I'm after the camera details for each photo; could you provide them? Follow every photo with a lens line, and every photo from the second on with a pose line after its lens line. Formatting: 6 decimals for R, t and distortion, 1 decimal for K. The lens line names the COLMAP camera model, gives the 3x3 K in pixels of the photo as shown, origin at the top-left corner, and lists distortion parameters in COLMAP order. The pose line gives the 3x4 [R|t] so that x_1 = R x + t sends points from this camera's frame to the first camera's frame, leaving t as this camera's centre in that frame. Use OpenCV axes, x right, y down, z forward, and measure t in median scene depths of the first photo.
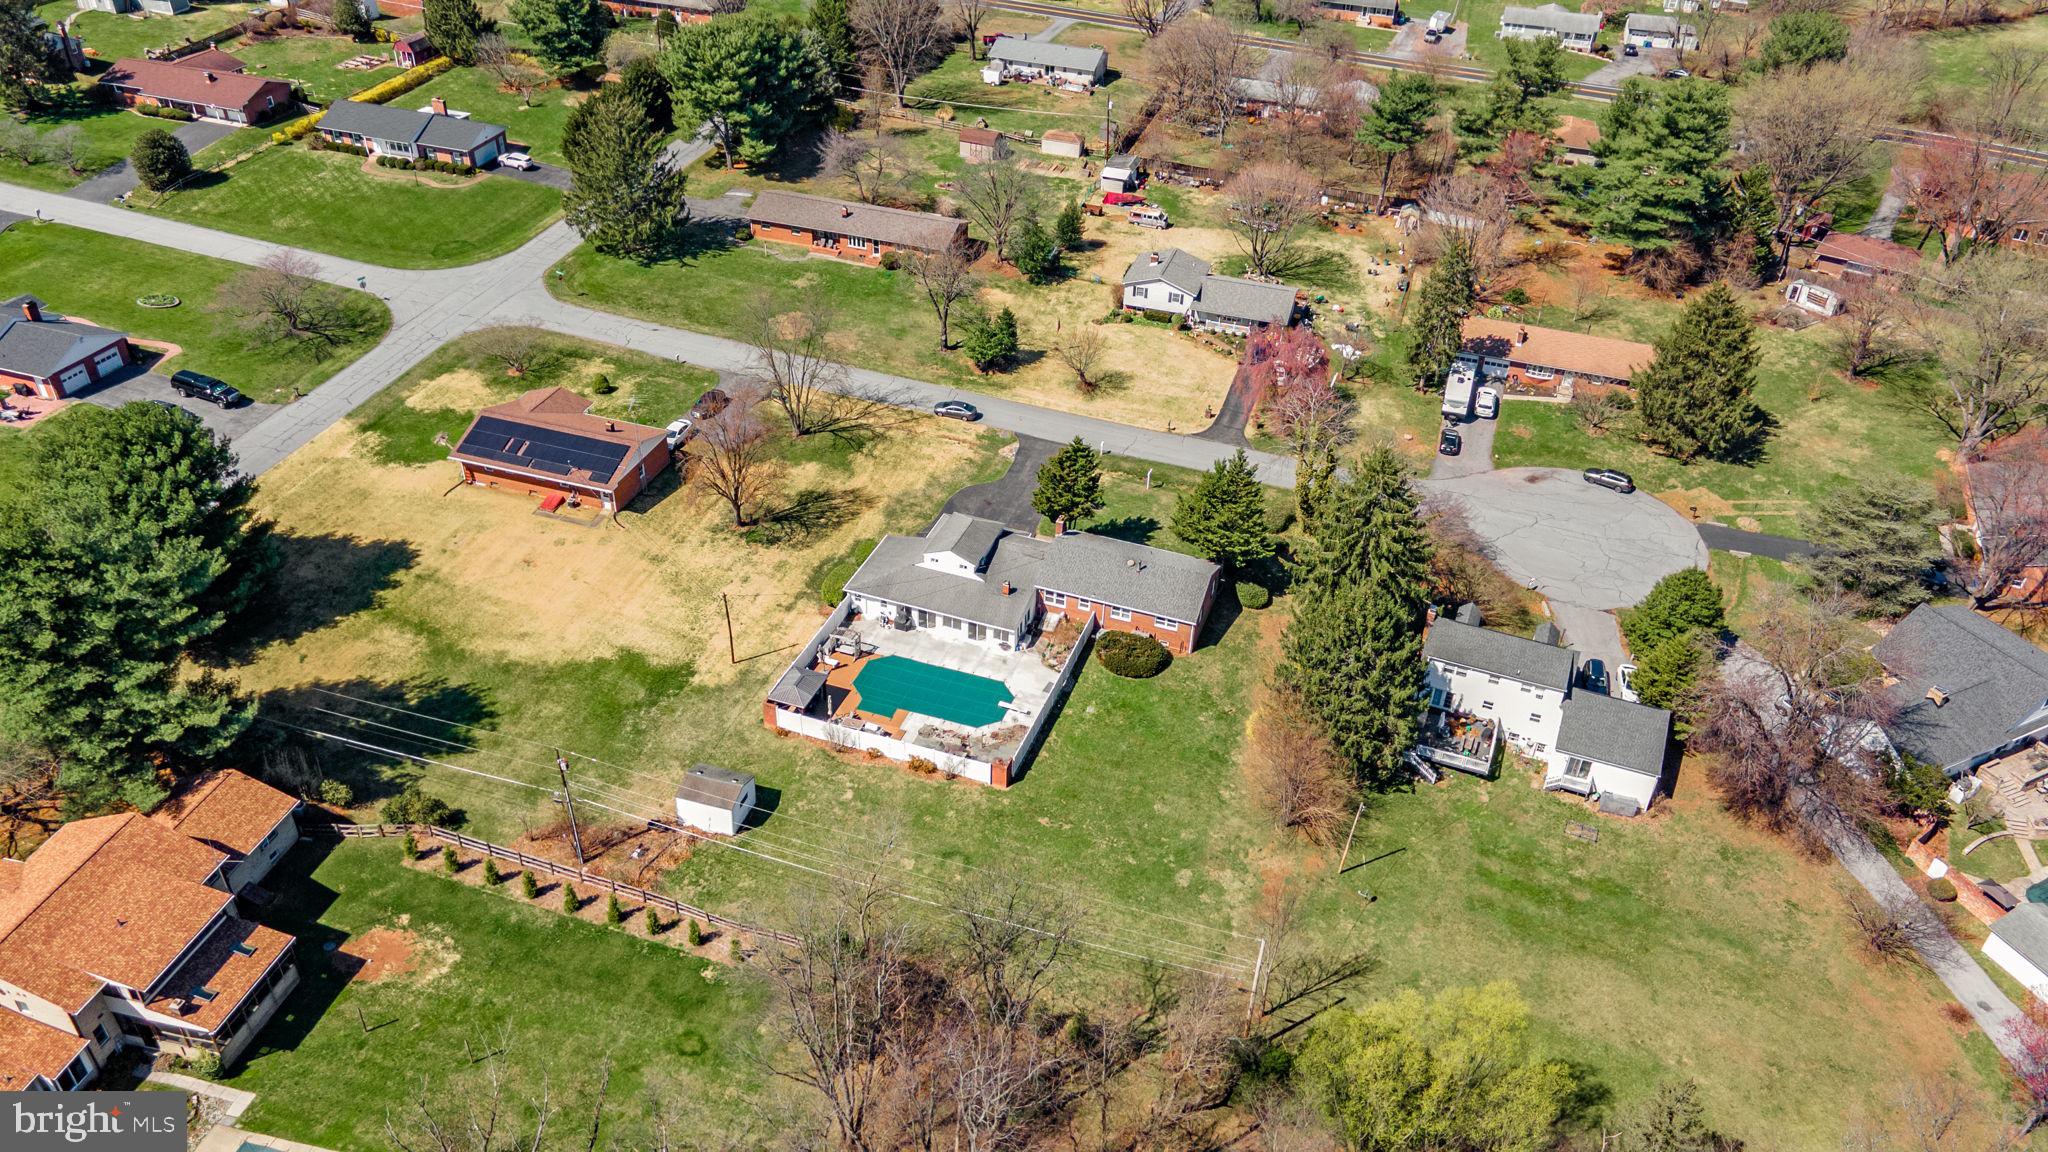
lens RADIAL K [[1483.4, 0, 1043.2], [0, 1483.4, 577.8], [0, 0, 1]] dist [0.031846, 0.023393]
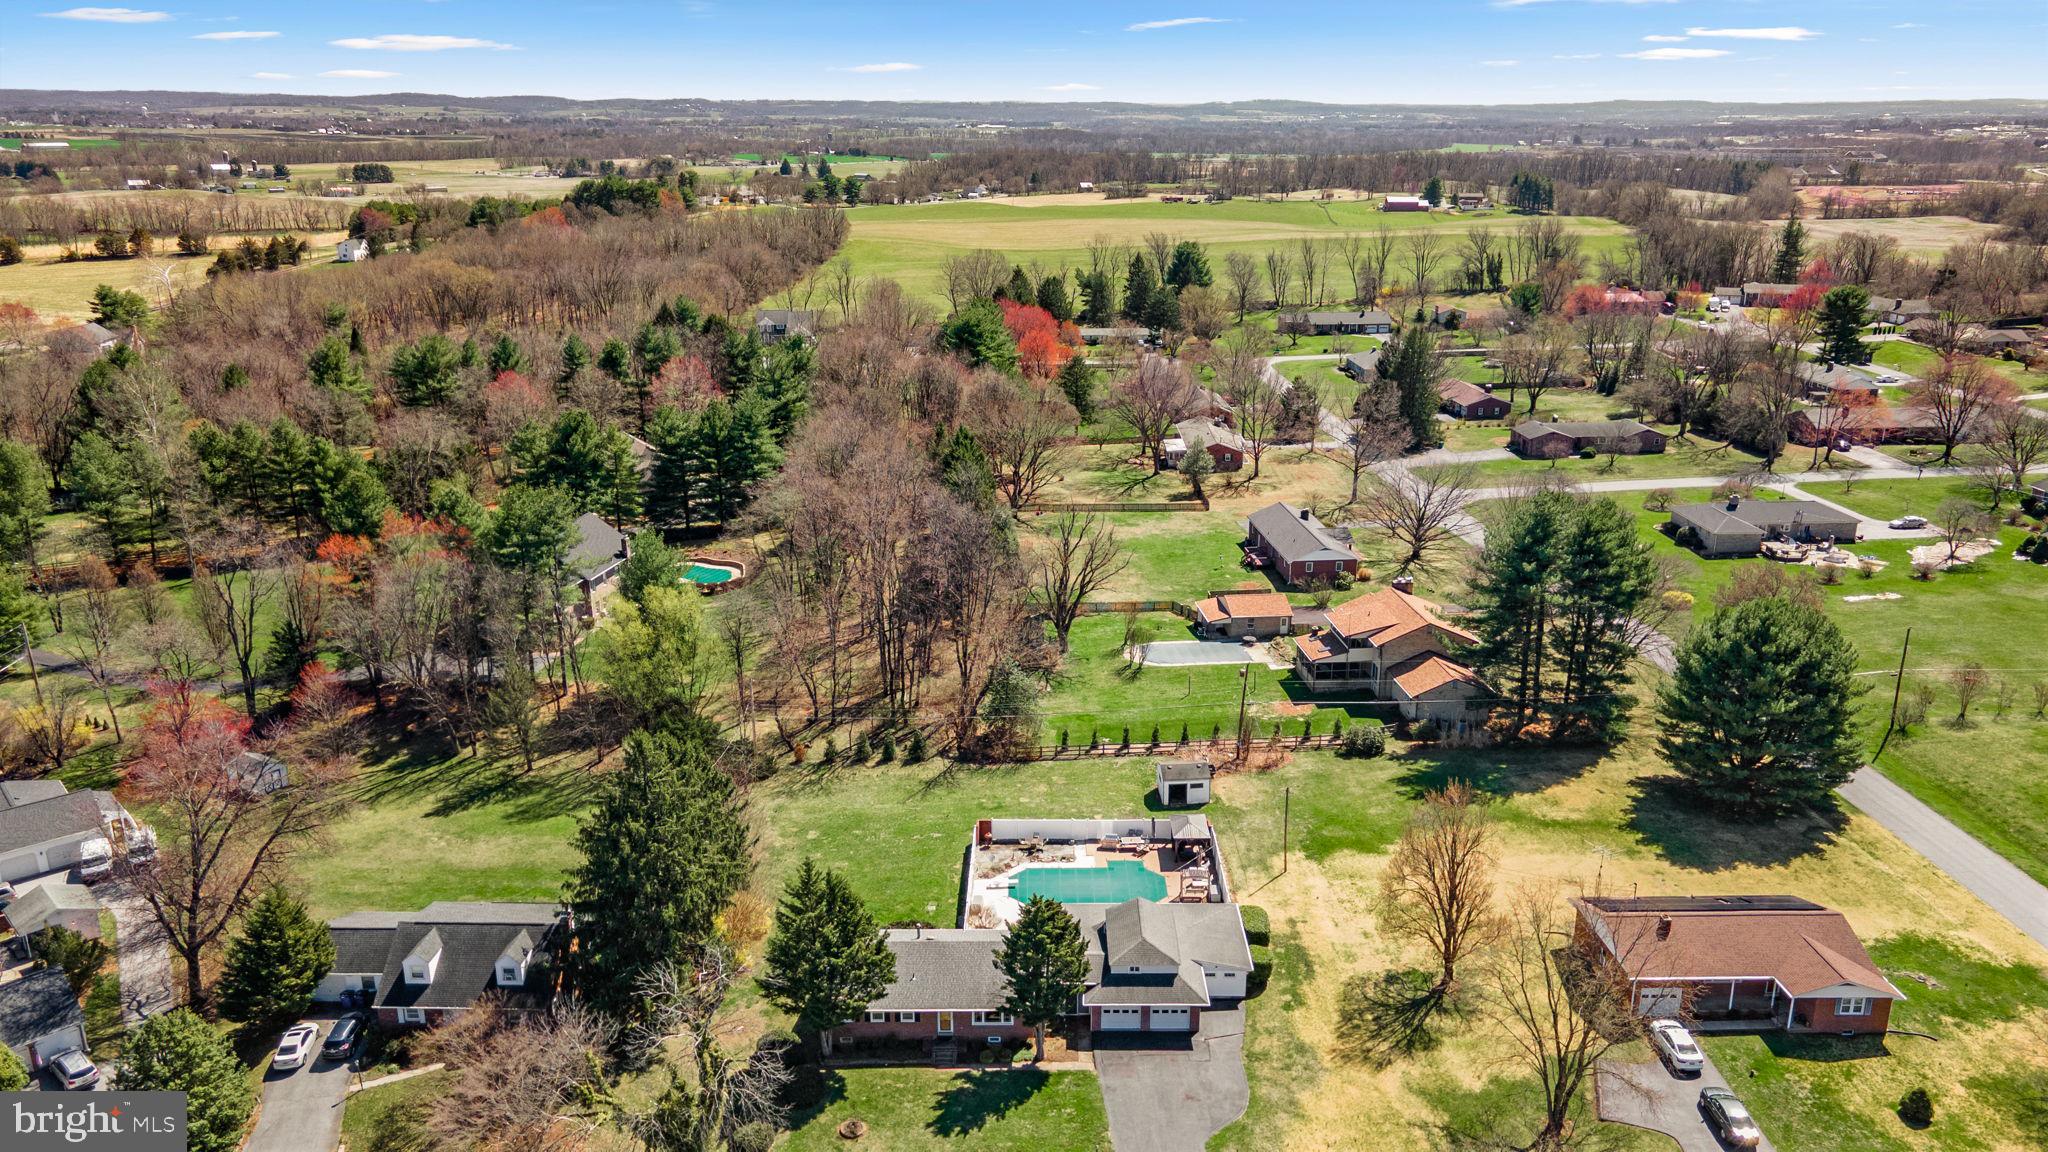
lens RADIAL K [[1483.4, 0, 1043.2], [0, 1483.4, 577.8], [0, 0, 1]] dist [0.031846, 0.023393]
pose [[-0.942276, 0.073539, -0.326660, 0.208727], [-0.214425, 0.616769, 0.757375, -0.629593], [0.257171, 0.783701, -0.565398, 1.077458]]
